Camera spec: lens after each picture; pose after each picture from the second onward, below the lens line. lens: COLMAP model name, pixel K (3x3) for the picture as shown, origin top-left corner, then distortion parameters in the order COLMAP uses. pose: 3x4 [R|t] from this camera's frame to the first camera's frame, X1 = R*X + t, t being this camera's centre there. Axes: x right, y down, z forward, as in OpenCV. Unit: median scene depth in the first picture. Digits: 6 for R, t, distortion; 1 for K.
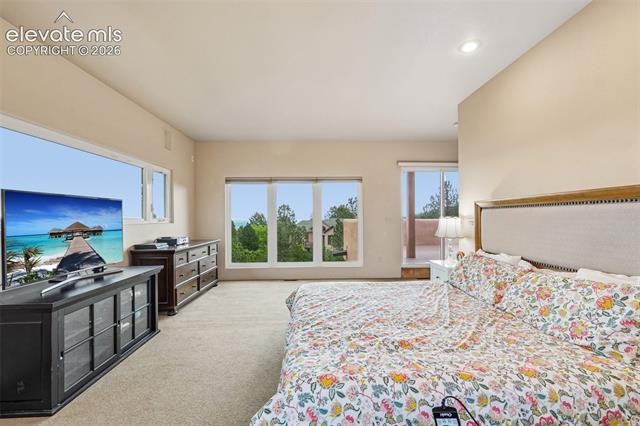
lens RADIAL K [[280.0, 0, 320.1], [0, 280.0, 215.5], [0, 0, 1]] dist [0.003207, 0.000890]
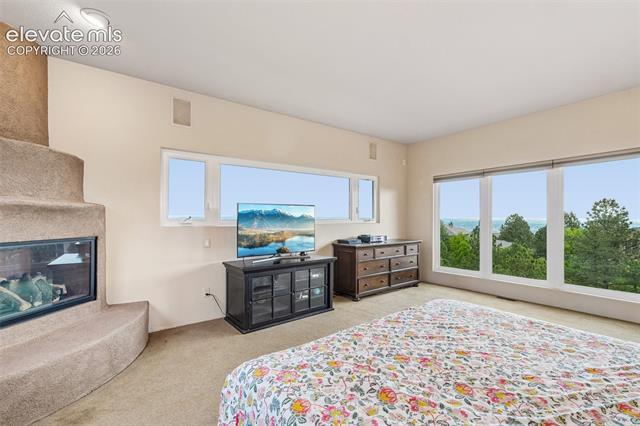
lens RADIAL K [[280.0, 0, 318.4], [0, 280.0, 216.8], [0, 0, 1]] dist [0.003207, 0.000890]
pose [[0.578098, -0.003991, -0.815958, 0.350837], [0.007124, 0.999975, 0.000156, -0.000300], [0.815936, -0.005903, 0.578112, 0.194327]]
